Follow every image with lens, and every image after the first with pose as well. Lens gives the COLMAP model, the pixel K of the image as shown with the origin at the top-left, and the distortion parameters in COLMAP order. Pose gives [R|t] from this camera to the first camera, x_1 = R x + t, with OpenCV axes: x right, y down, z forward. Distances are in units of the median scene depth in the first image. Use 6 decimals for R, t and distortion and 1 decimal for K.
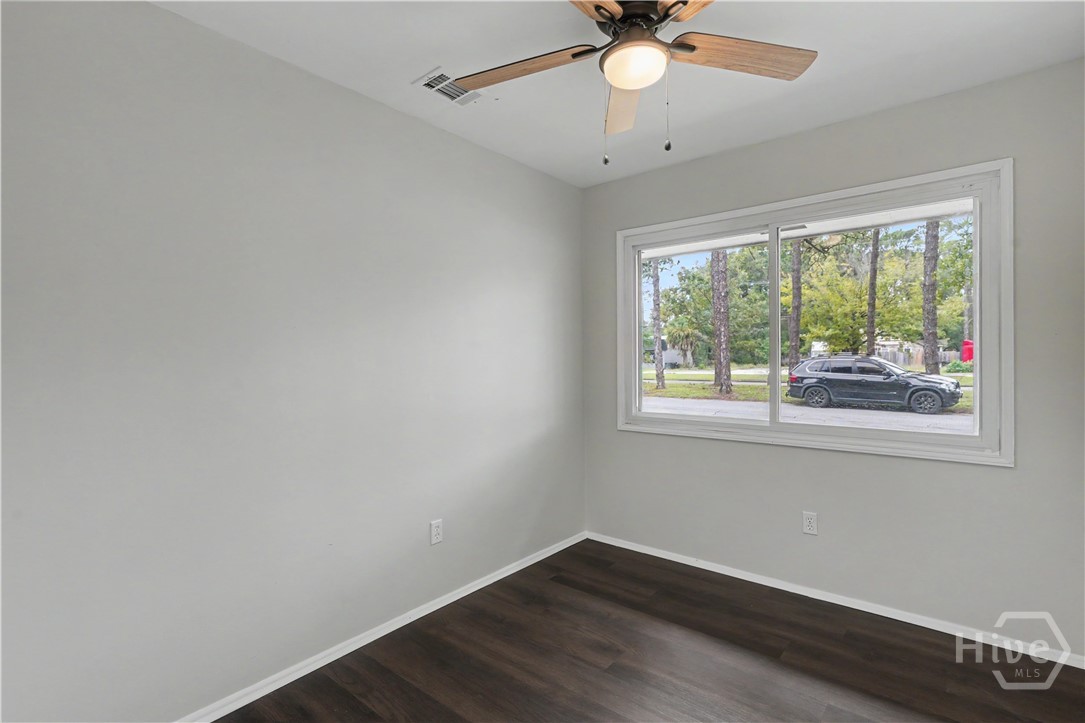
lens RADIAL K [[517.8, 0, 542.5], [0, 517.8, 361.5], [0, 0, 1]] dist [0.000837, 0.000191]
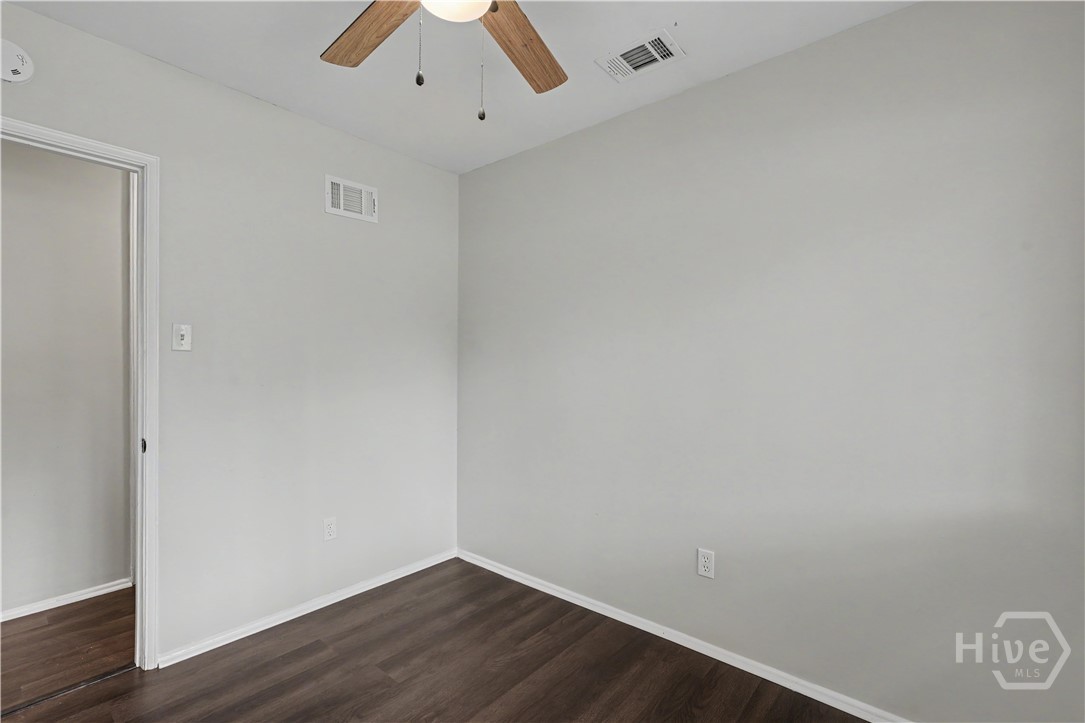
lens RADIAL K [[479.1, 0, 534.1], [0, 479.1, 369.4], [0, 0, 1]] dist [-0.002034, 0.000179]
pose [[-0.027553, 0.015587, -0.999499, 0.665717], [-0.005727, 0.999860, 0.015750, 0.000223], [0.999604, 0.006158, -0.027460, 0.843837]]
